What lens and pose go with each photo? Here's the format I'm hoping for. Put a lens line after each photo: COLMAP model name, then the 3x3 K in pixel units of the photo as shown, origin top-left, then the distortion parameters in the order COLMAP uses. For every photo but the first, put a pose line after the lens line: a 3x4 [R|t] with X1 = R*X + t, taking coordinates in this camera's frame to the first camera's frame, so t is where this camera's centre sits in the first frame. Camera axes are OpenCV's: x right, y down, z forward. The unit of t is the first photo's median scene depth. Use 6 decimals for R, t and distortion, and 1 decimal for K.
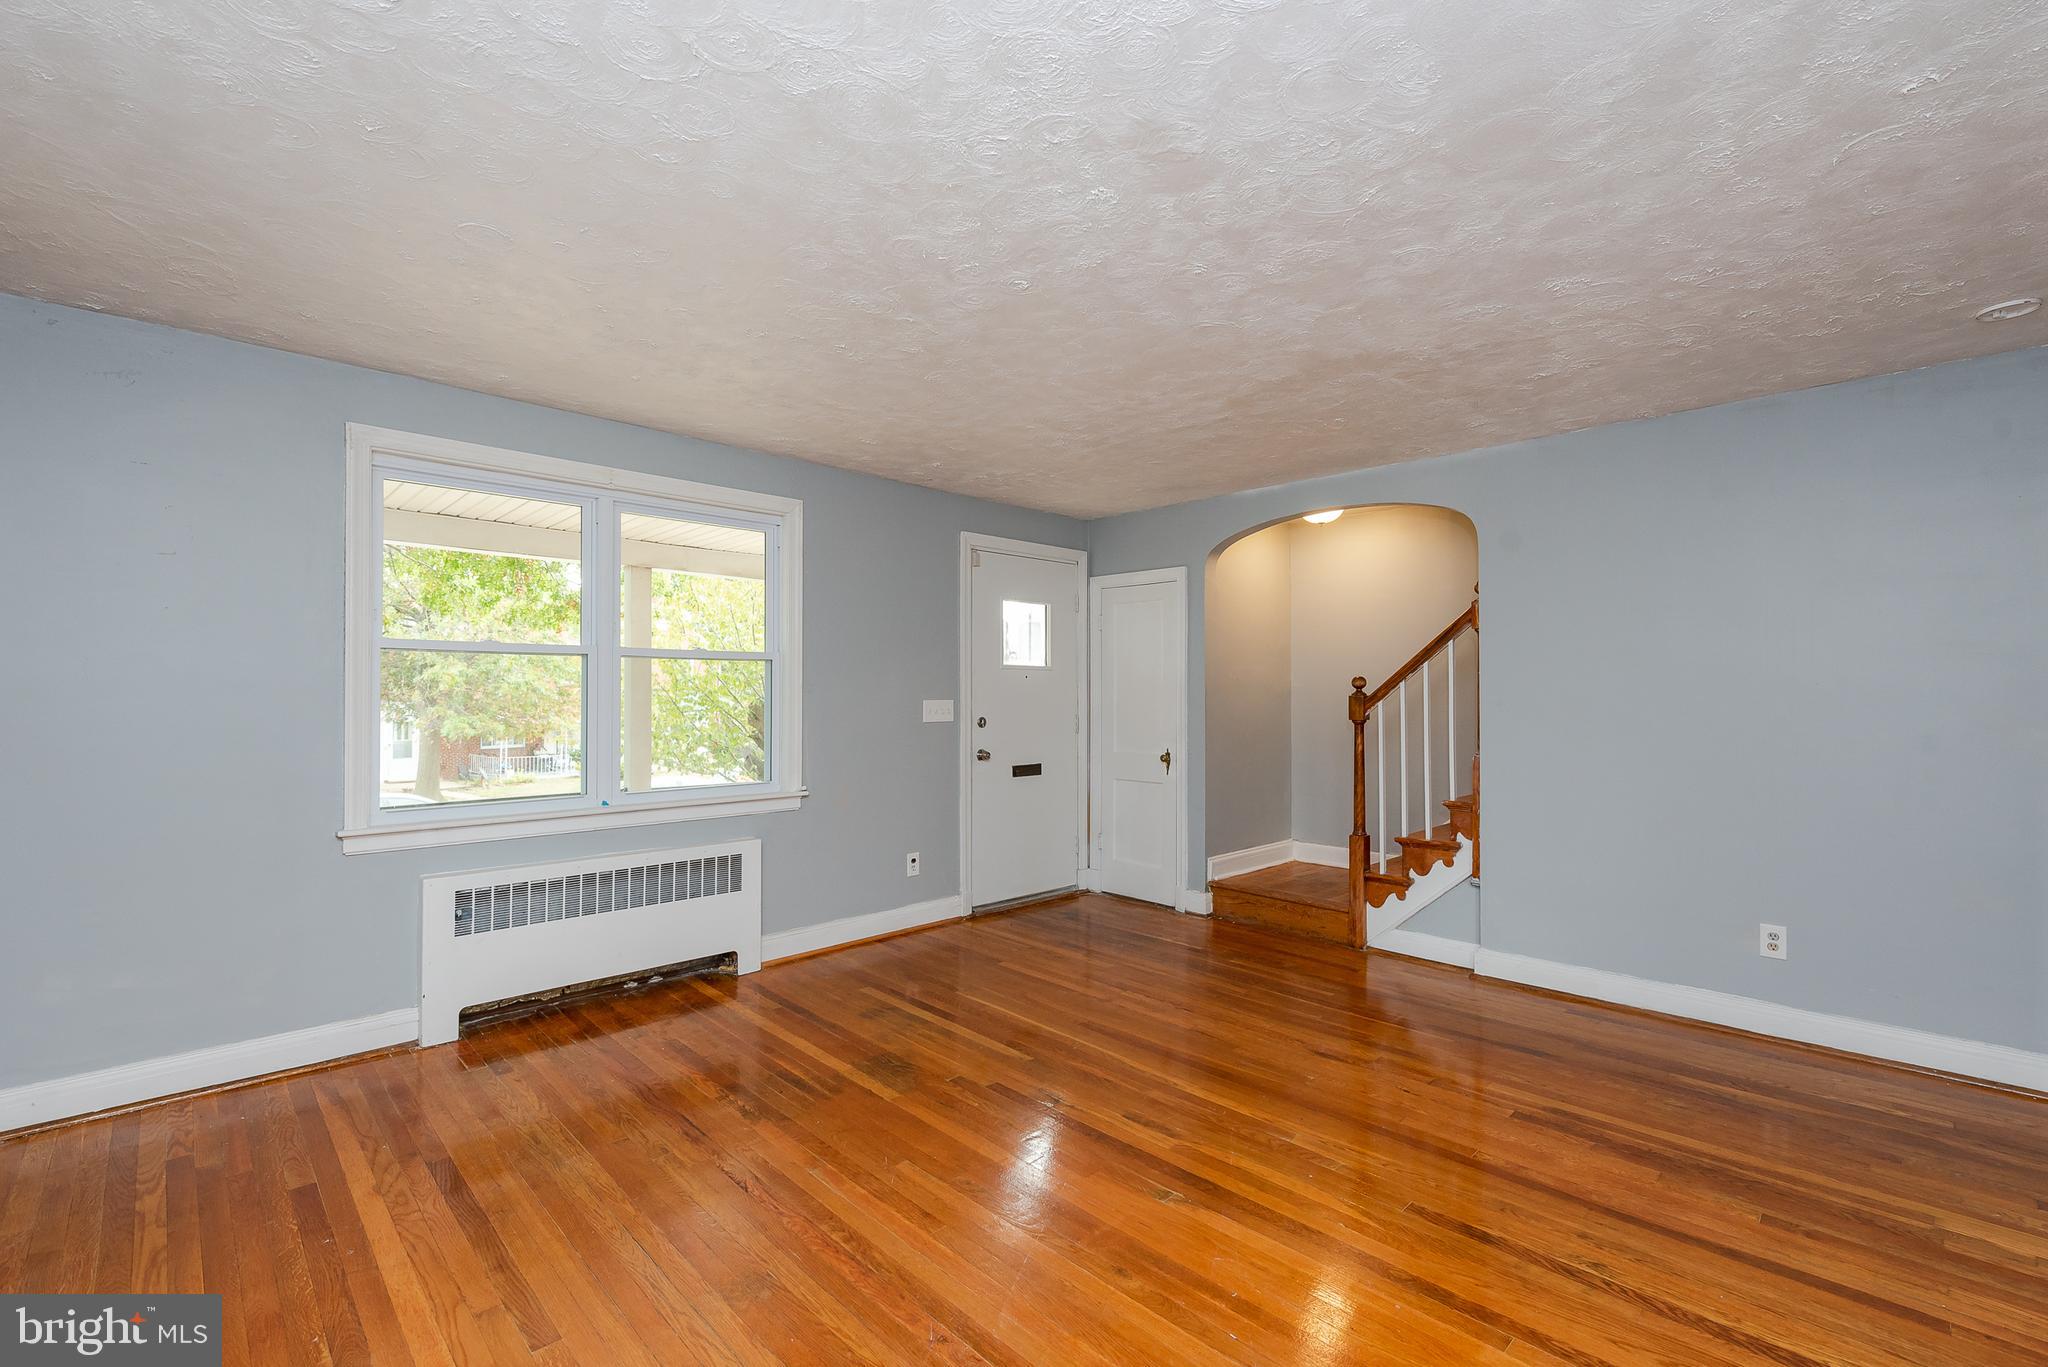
lens RADIAL K [[882.0, 0, 1002.2], [0, 882.0, 690.9], [0, 0, 1]] dist [0.002170, -0.000045]
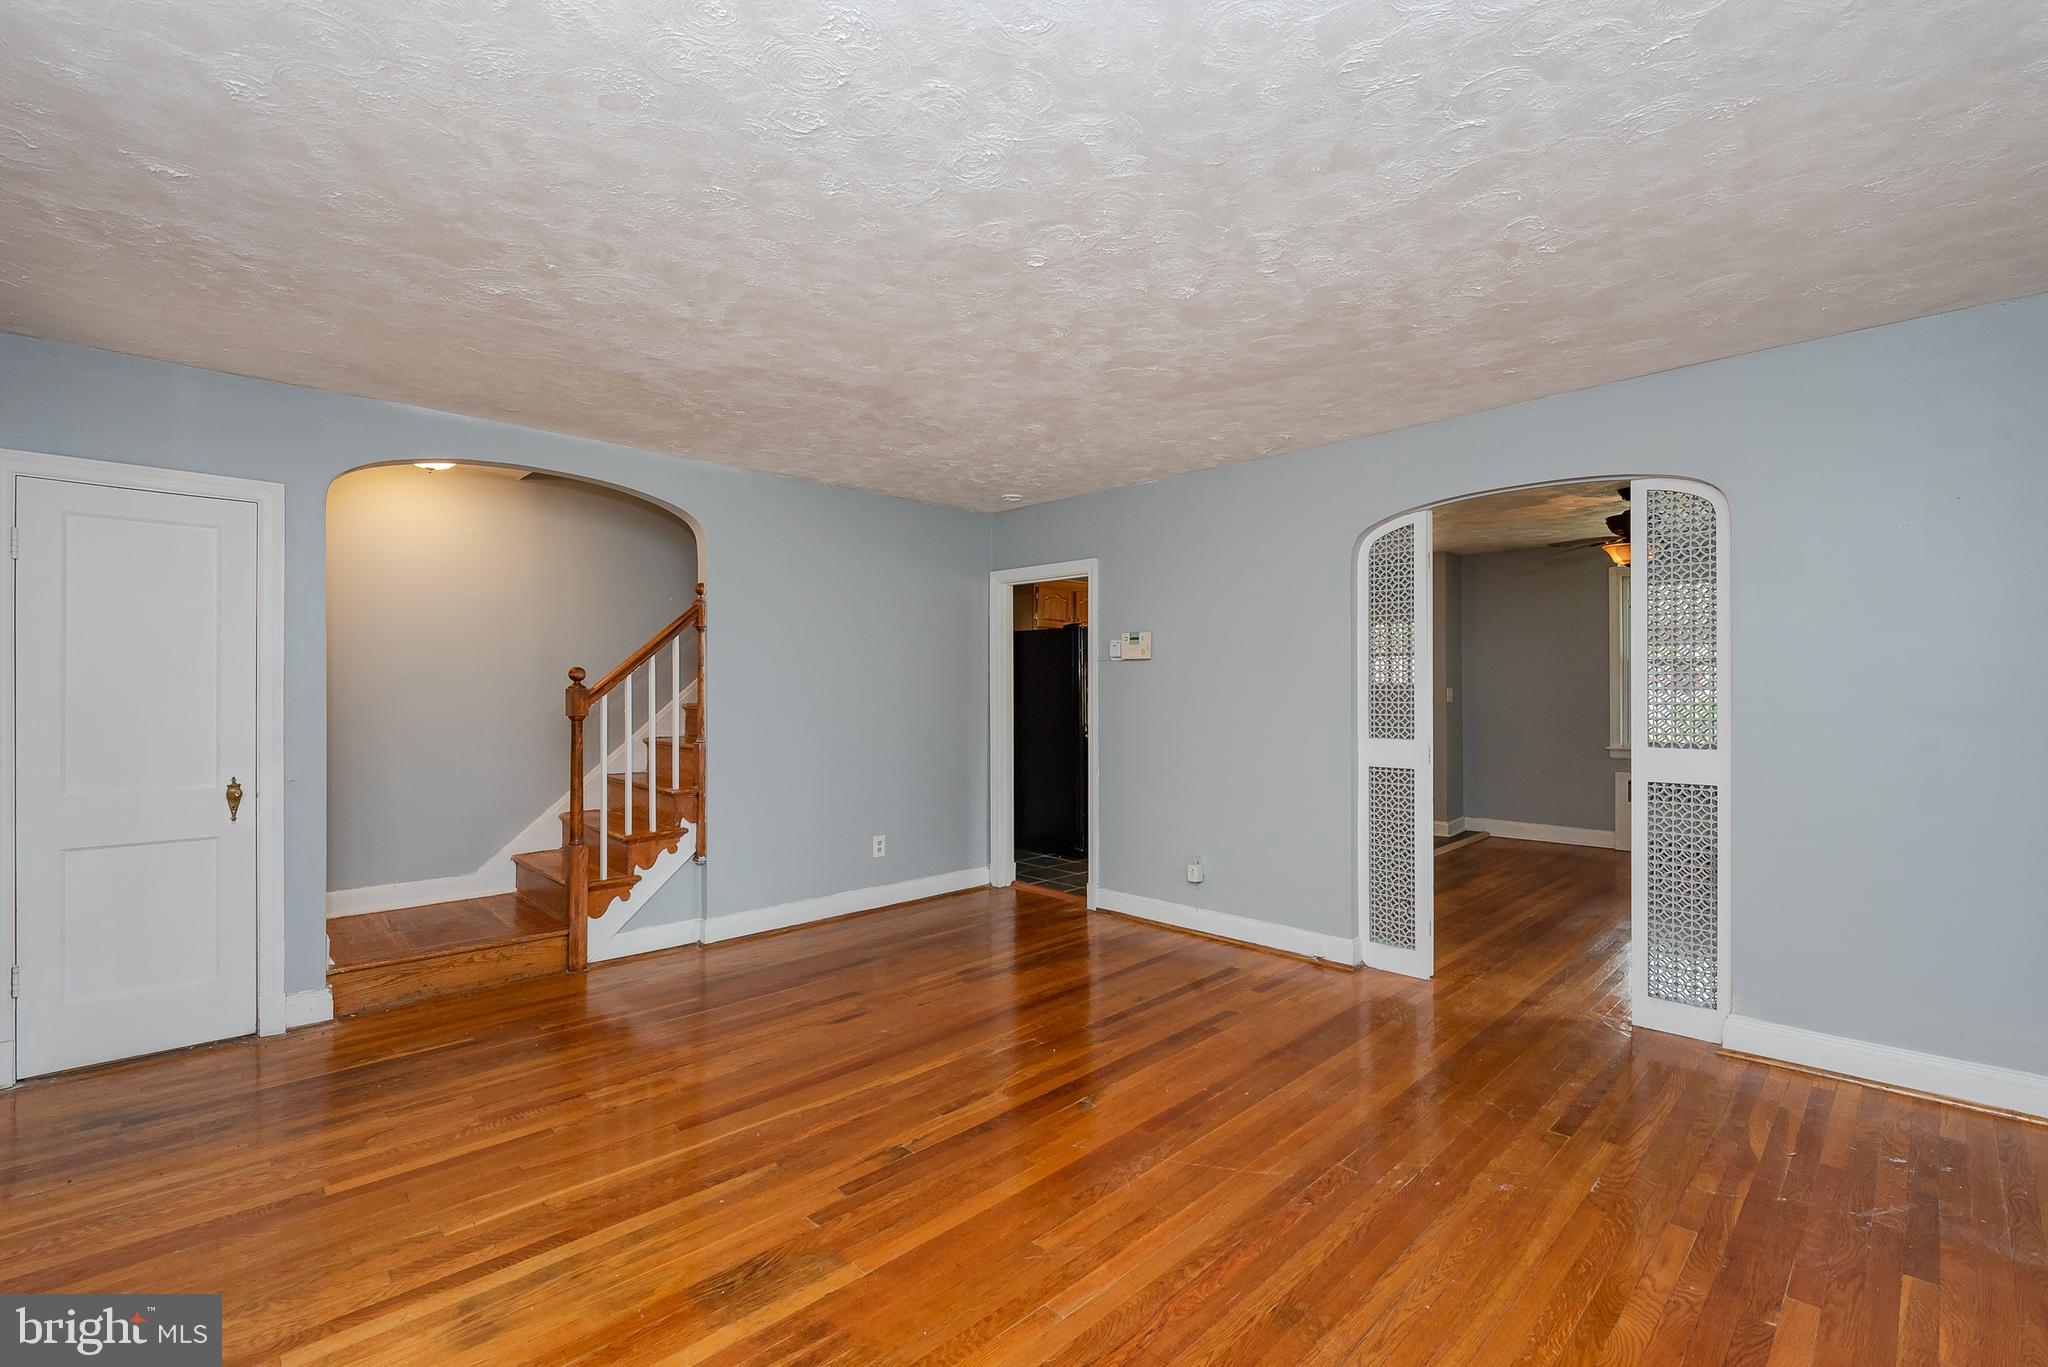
lens RADIAL K [[905.8, 0, 1032.6], [0, 905.8, 690.4], [0, 0, 1]] dist [0.000064, -0.000791]
pose [[-0.024923, -0.000867, 0.999689, -0.590763], [-0.003764, 0.999993, 0.000773, 0.004874], [-0.999682, -0.003744, -0.024927, 0.625351]]
